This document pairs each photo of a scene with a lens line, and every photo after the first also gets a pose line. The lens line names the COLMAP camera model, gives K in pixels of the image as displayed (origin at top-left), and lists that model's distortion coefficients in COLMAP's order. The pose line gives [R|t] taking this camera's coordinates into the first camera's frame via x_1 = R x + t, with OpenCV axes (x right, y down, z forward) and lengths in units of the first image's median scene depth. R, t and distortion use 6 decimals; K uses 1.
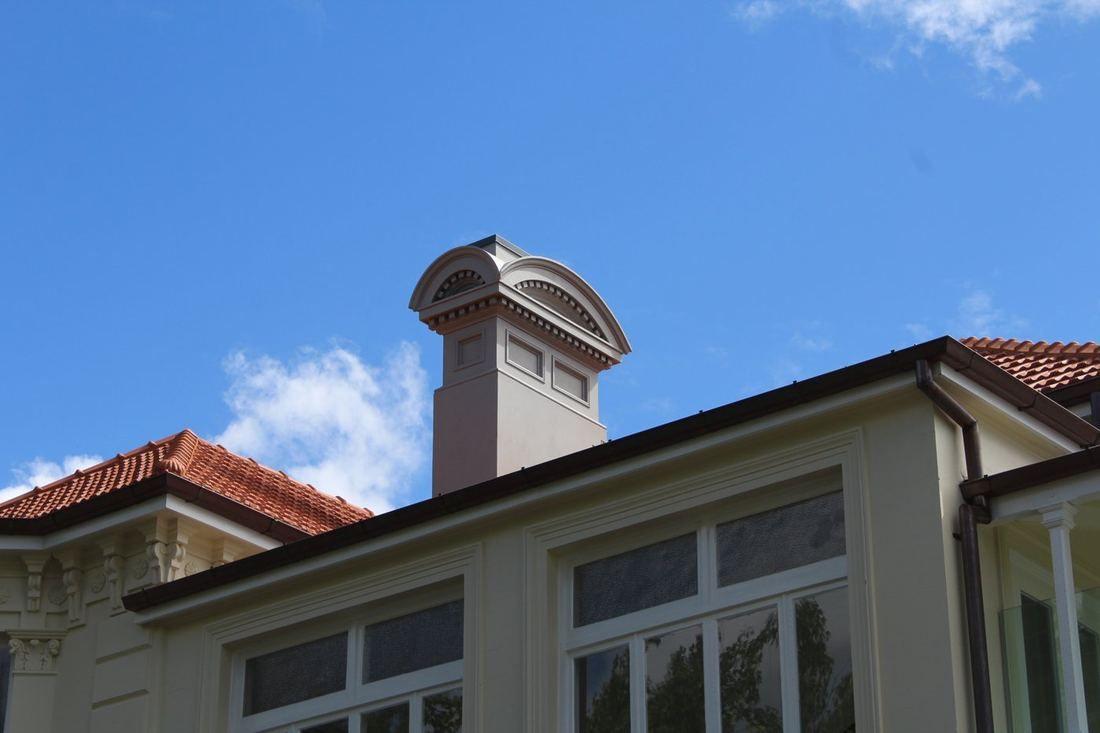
lens RADIAL K [[2607.9, 0, 550.0], [0, 2607.9, 366.5], [0, 0, 1]] dist [0.029334, -0.520305]
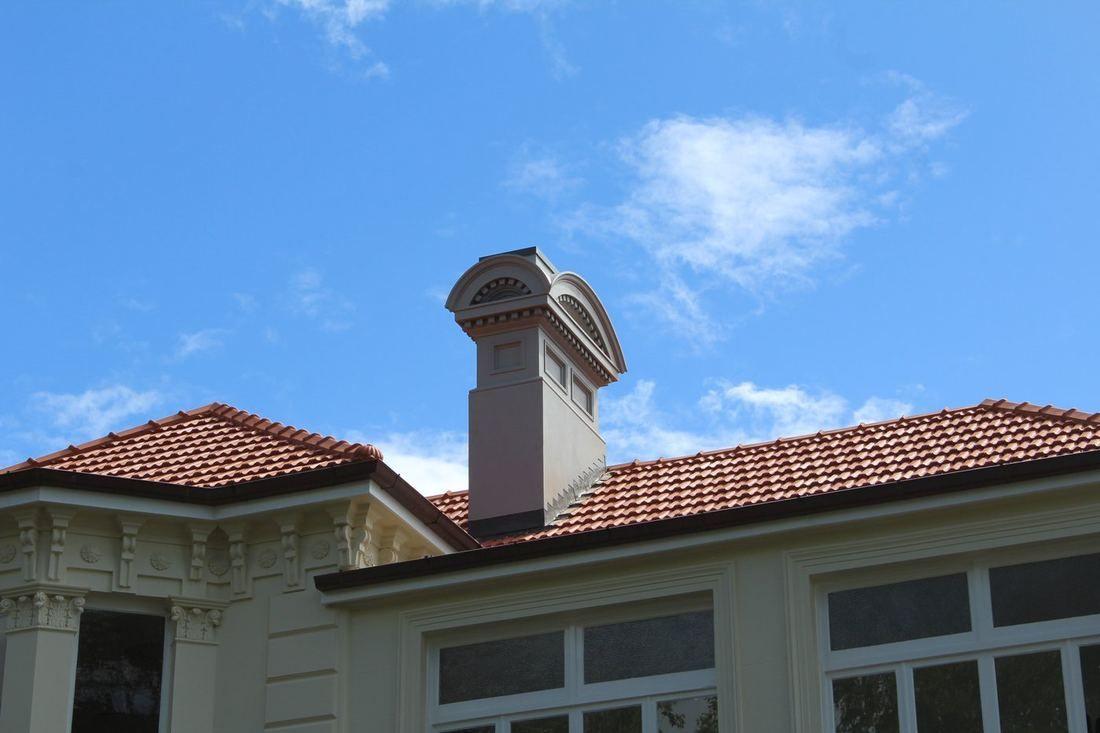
lens RADIAL K [[2607.9, 0, 550.0], [0, 2607.9, 366.5], [0, 0, 1]] dist [0.029334, -0.520305]
pose [[0.966284, 0.108431, 0.233532, -0.313503], [-0.109871, 0.993922, -0.006872, 0.003892], [-0.232858, -0.019018, 0.972325, -0.008592]]
